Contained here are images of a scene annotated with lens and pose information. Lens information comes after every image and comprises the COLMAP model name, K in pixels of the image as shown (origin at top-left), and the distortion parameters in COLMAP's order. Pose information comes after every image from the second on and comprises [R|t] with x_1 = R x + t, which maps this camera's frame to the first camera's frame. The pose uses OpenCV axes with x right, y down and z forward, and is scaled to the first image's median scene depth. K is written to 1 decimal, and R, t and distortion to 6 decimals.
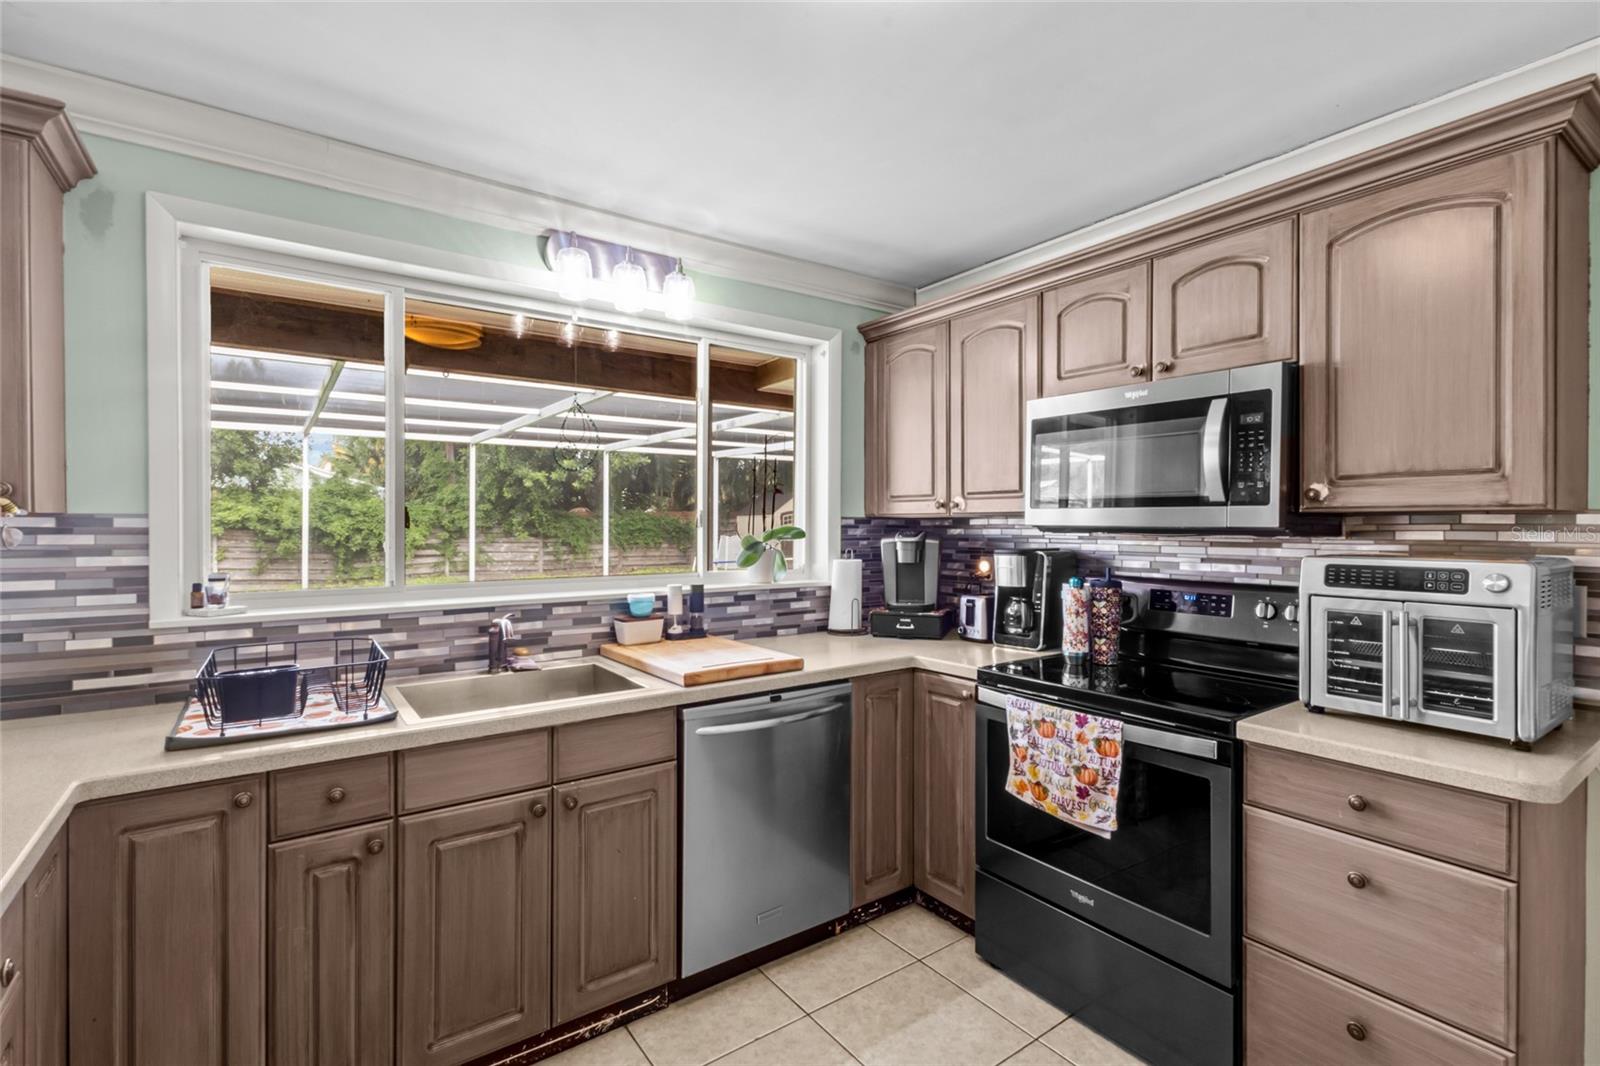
lens RADIAL K [[739.6, 0, 798.9], [0, 739.6, 526.6], [0, 0, 1]] dist [0.005816, -0.001355]
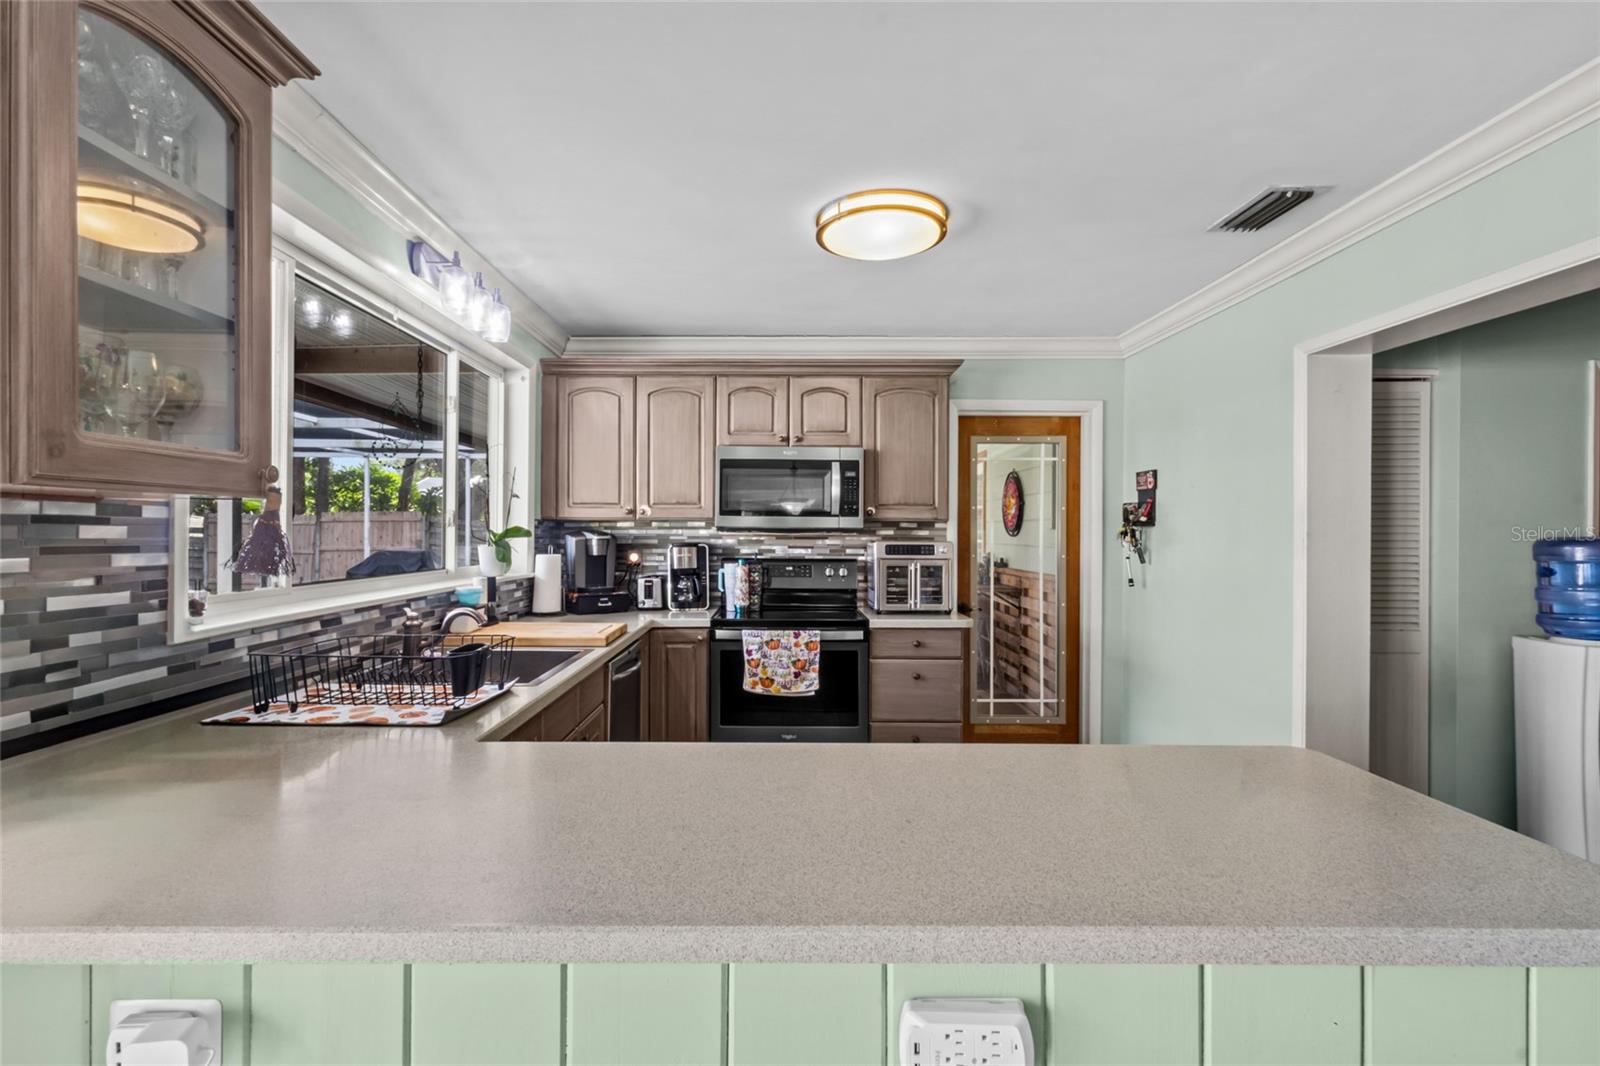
lens RADIAL K [[739.6, 0, 791.6], [0, 739.6, 534.3], [0, 0, 1]] dist [0.005816, -0.001355]
pose [[0.576730, 0.000405, 0.816935, -1.063620], [-0.000612, 1.000000, -0.000063, 0.017568], [-0.816934, -0.000464, 0.576730, -0.024333]]
